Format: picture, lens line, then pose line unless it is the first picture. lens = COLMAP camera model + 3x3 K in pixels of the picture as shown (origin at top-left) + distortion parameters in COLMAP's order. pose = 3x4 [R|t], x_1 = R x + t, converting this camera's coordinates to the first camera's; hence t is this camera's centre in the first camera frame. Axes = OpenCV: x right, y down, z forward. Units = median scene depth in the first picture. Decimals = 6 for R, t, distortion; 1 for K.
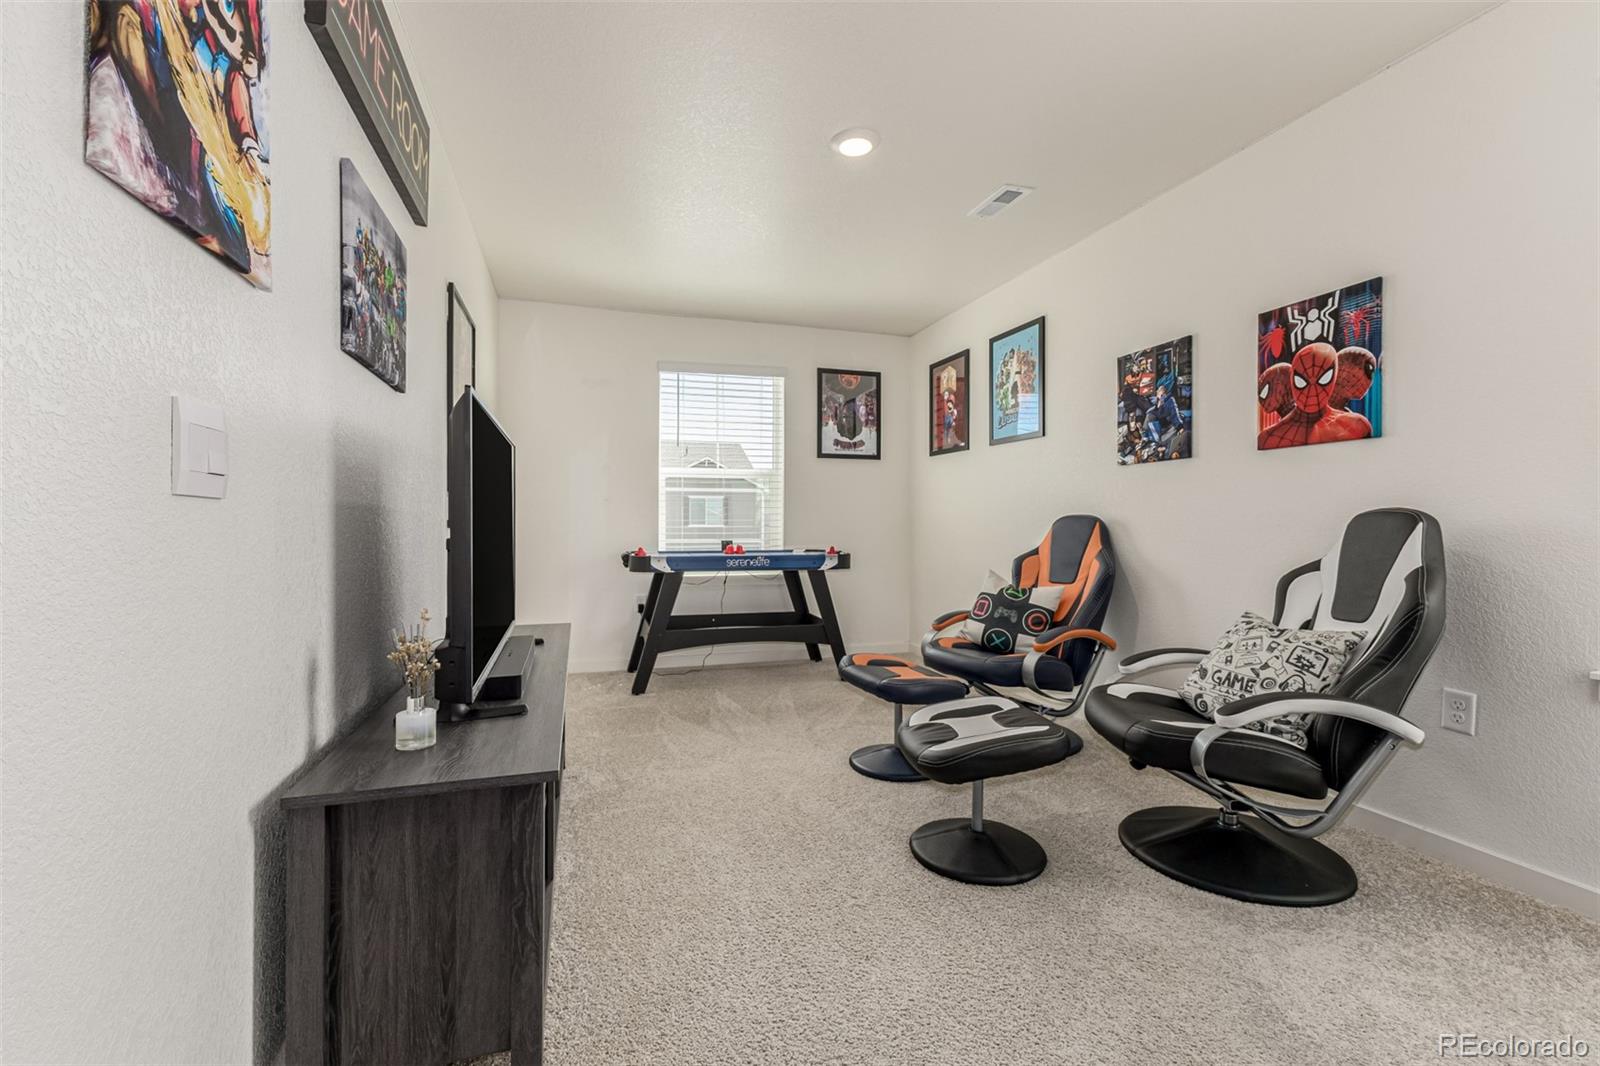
lens RADIAL K [[687.0, 0, 796.9], [0, 687.0, 526.1], [0, 0, 1]] dist [0.007015, -0.000792]
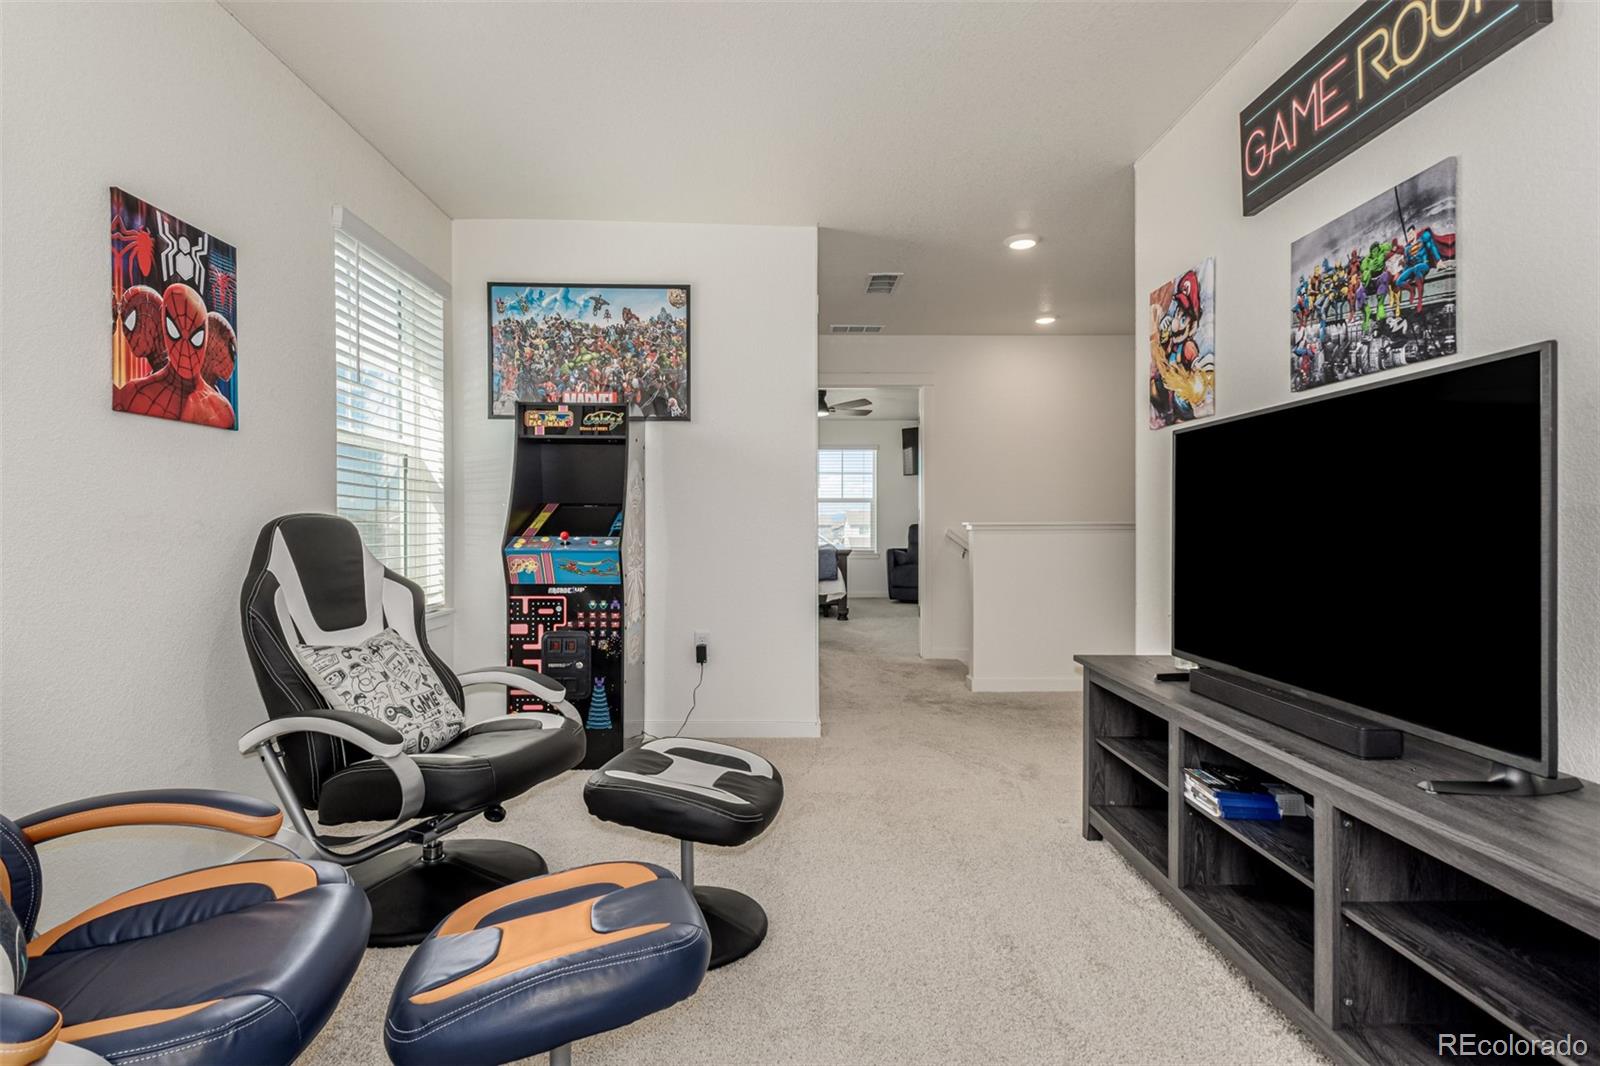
lens RADIAL K [[841.8, 0, 800.0], [0, 841.8, 533.0], [0, 0, 1]] dist [-0.000933, -0.000253]
pose [[-0.958742, 0.000140, 0.284276, -0.136493], [0.003467, 0.999931, 0.011198, -0.008124], [-0.284255, 0.011721, -0.958677, 1.710357]]
